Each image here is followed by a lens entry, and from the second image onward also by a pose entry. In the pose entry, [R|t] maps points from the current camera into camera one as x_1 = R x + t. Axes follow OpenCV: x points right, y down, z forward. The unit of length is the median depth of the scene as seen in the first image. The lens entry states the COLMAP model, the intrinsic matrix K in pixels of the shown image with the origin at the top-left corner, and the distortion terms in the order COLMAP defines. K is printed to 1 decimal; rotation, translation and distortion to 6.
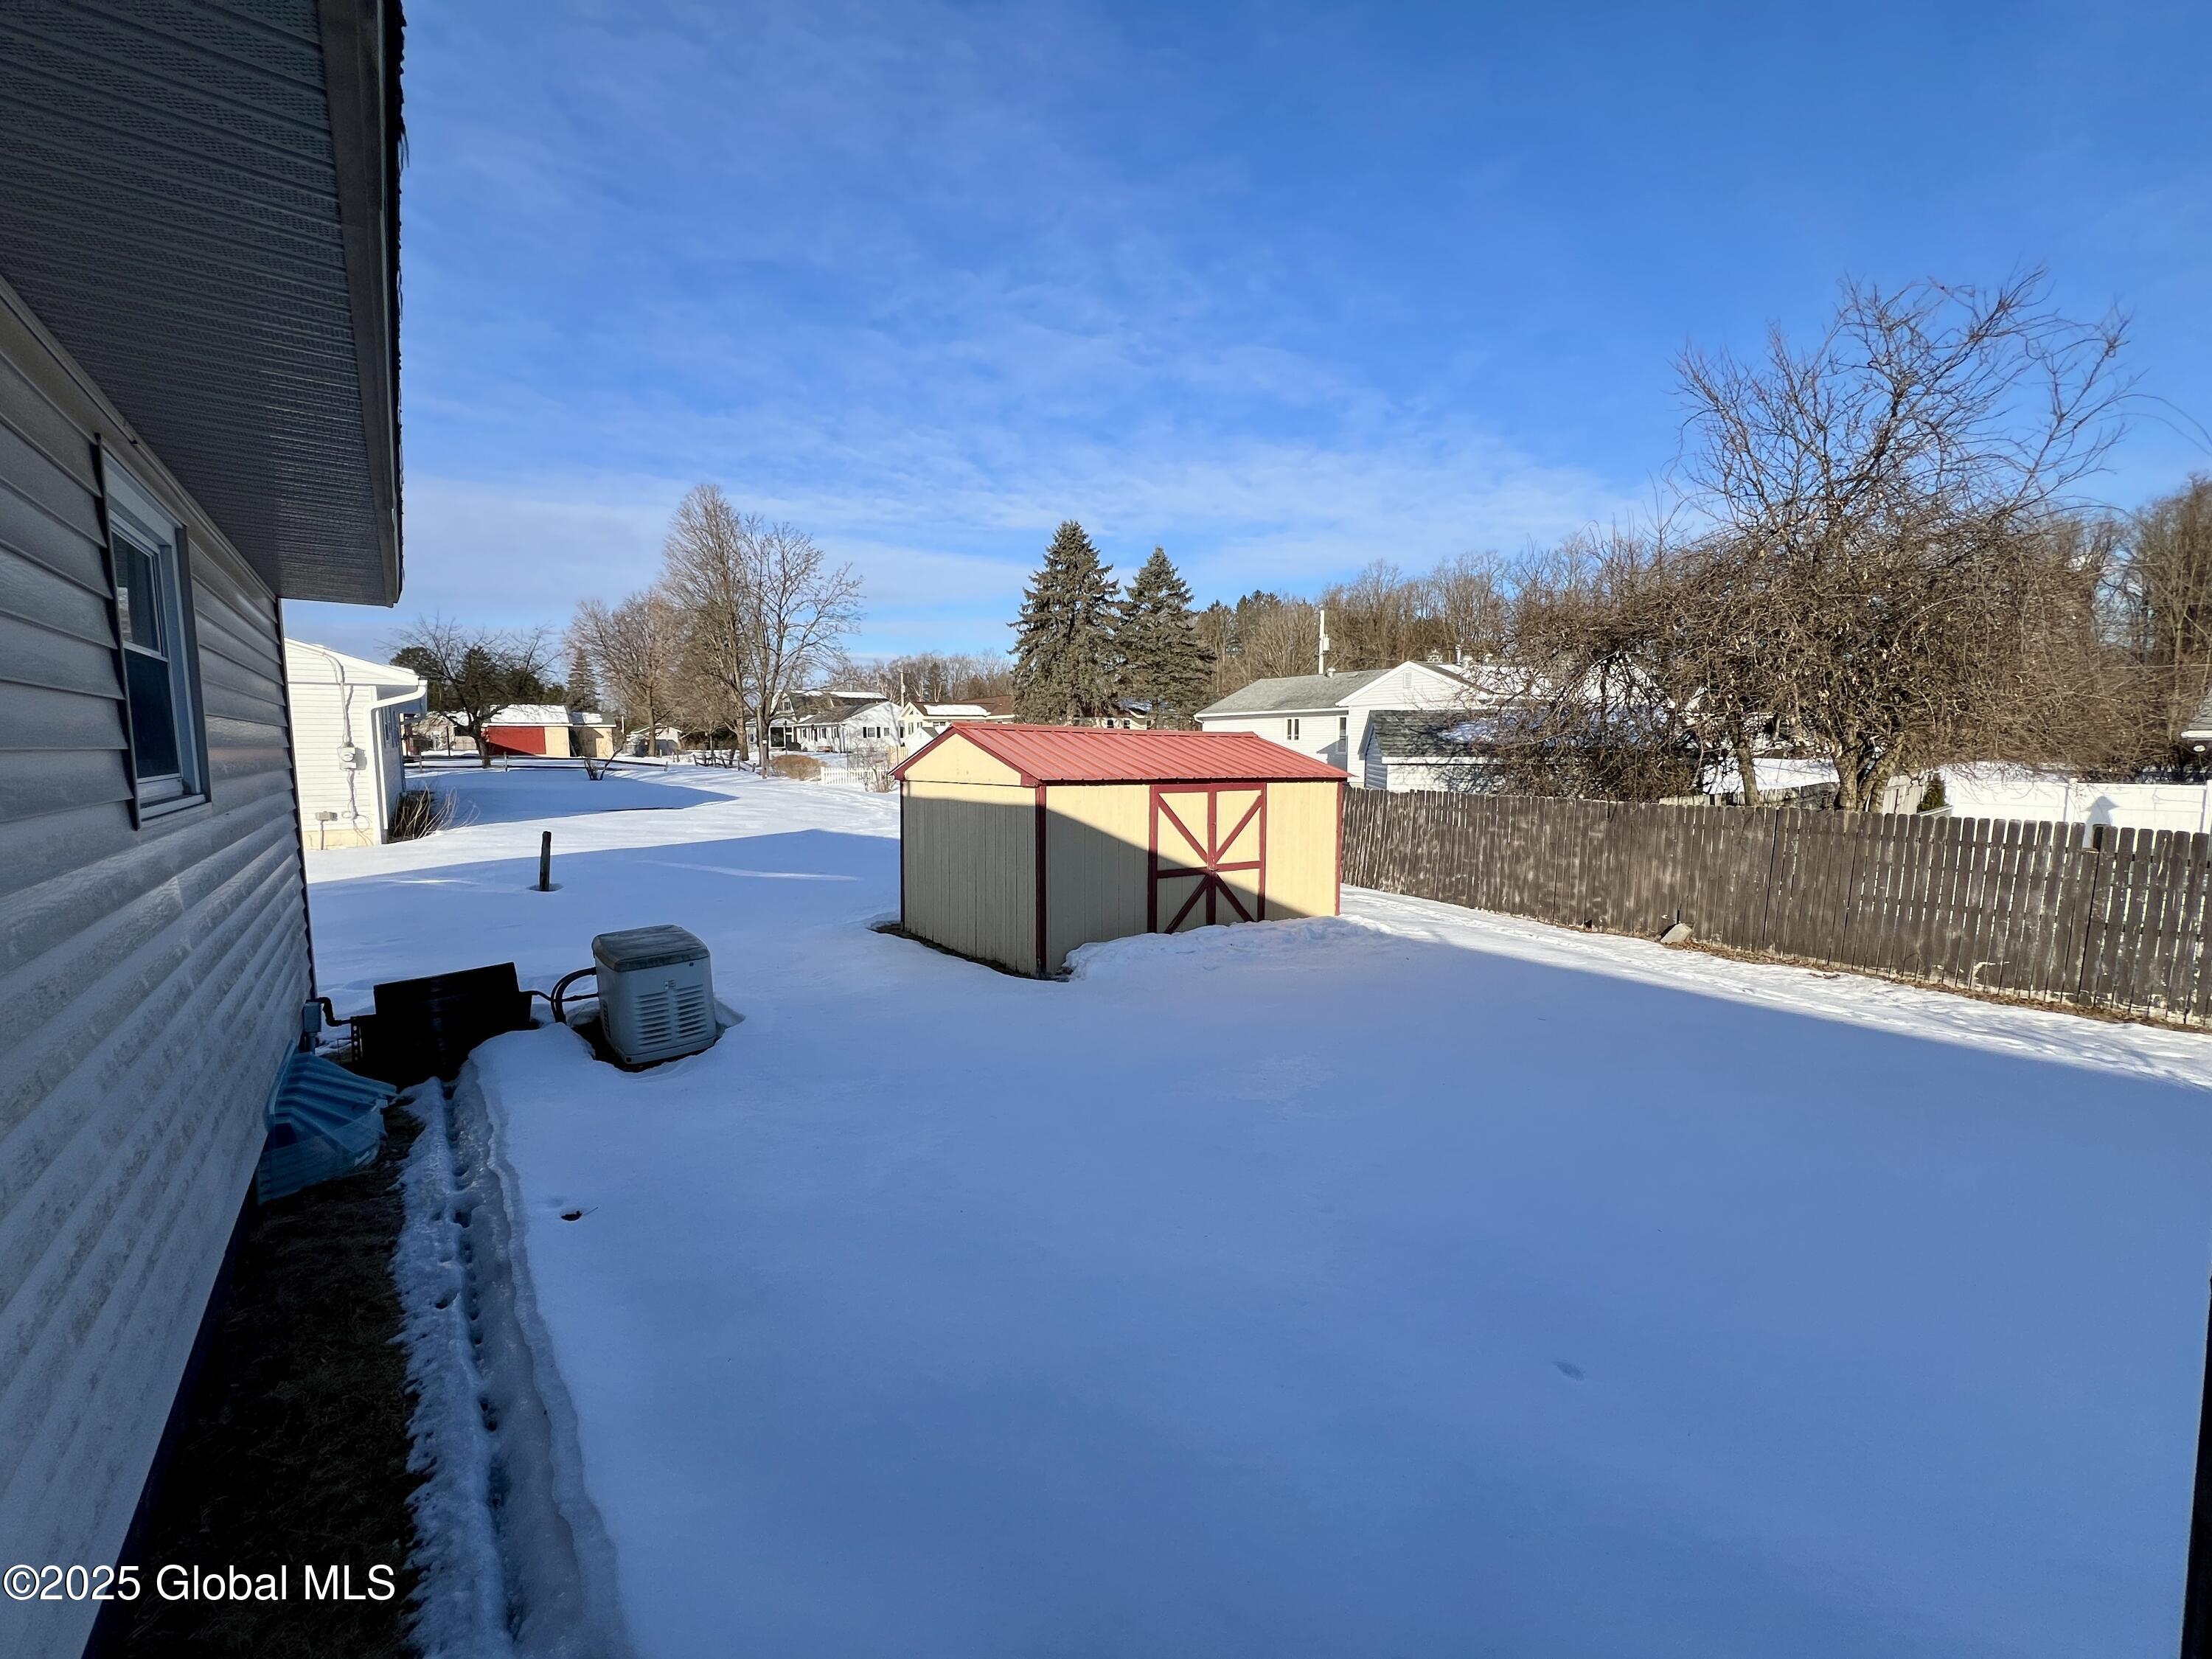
lens RADIAL K [[886.7, 0, 1106.0], [0, 886.7, 829.5], [0, 0, 1]] dist [0.000520, -0.000052]
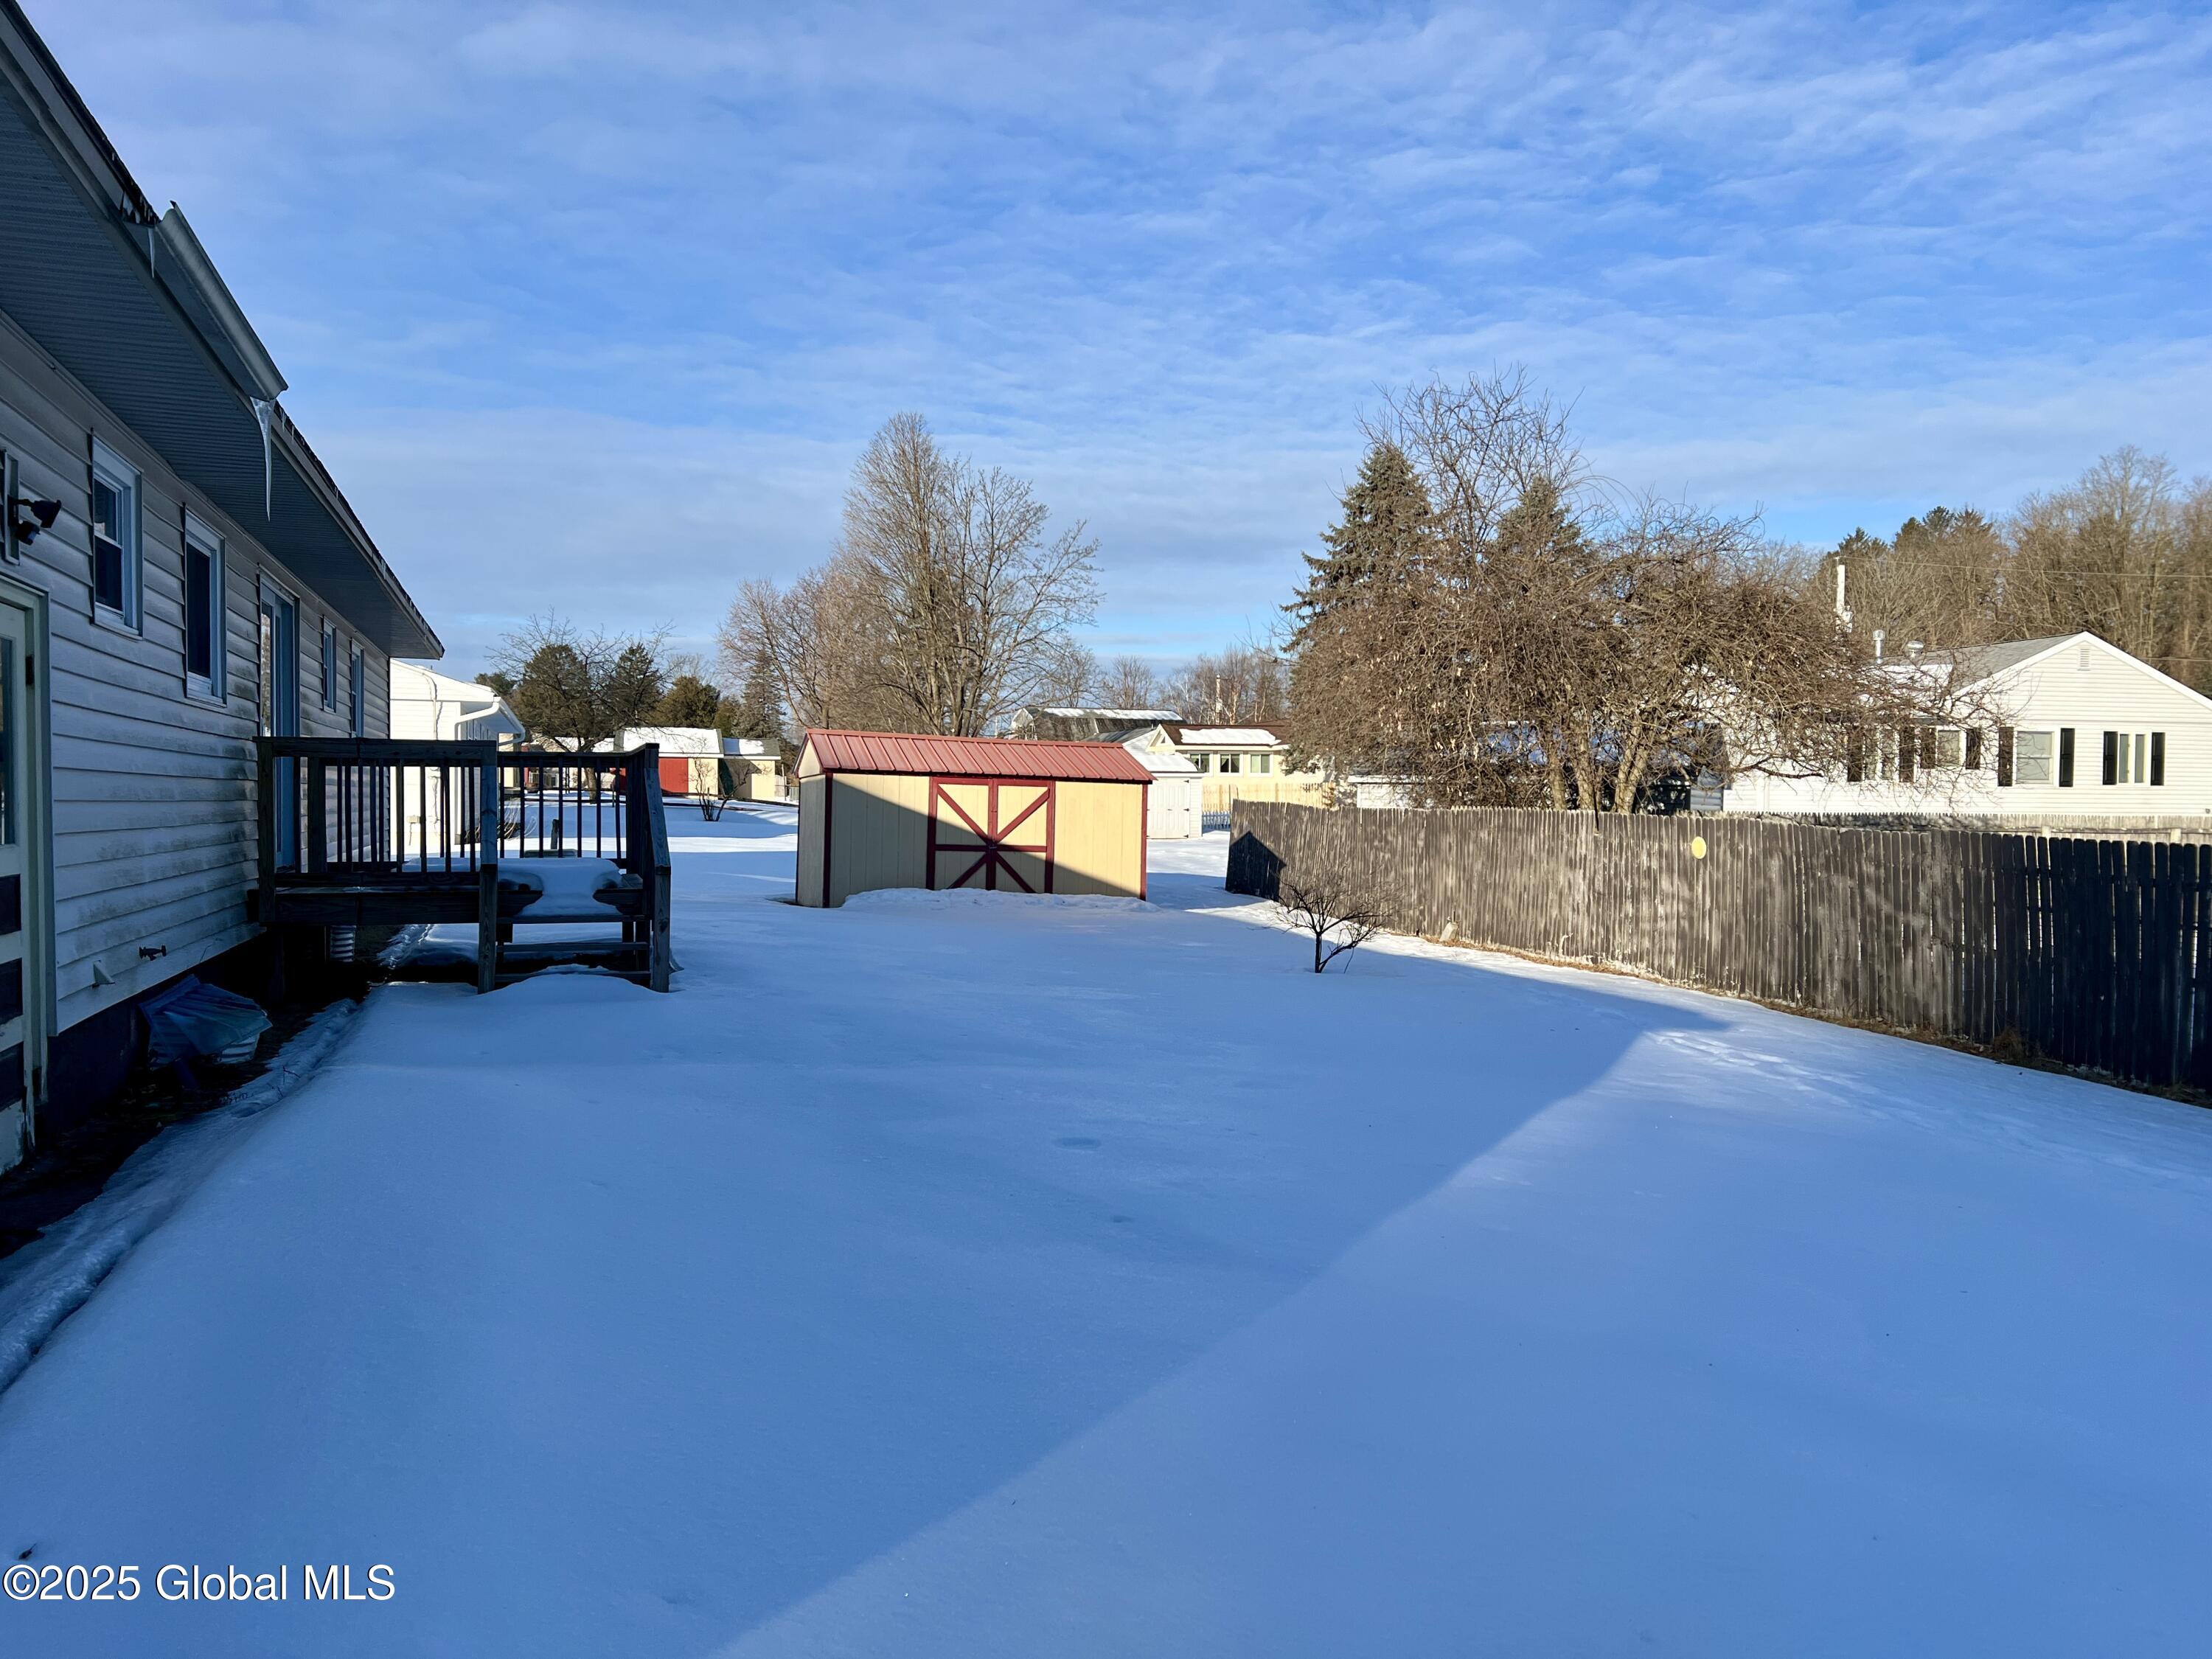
lens RADIAL K [[1644.8, 0, 1106.0], [0, 1644.8, 829.5], [0, 0, 1]] dist [0.083481, -0.001187]
pose [[0.943073, 0.021227, -0.331909, 0.686680], [-0.048109, 0.996172, -0.072987, 0.119499], [0.329089, 0.084799, 0.940484, -0.741788]]
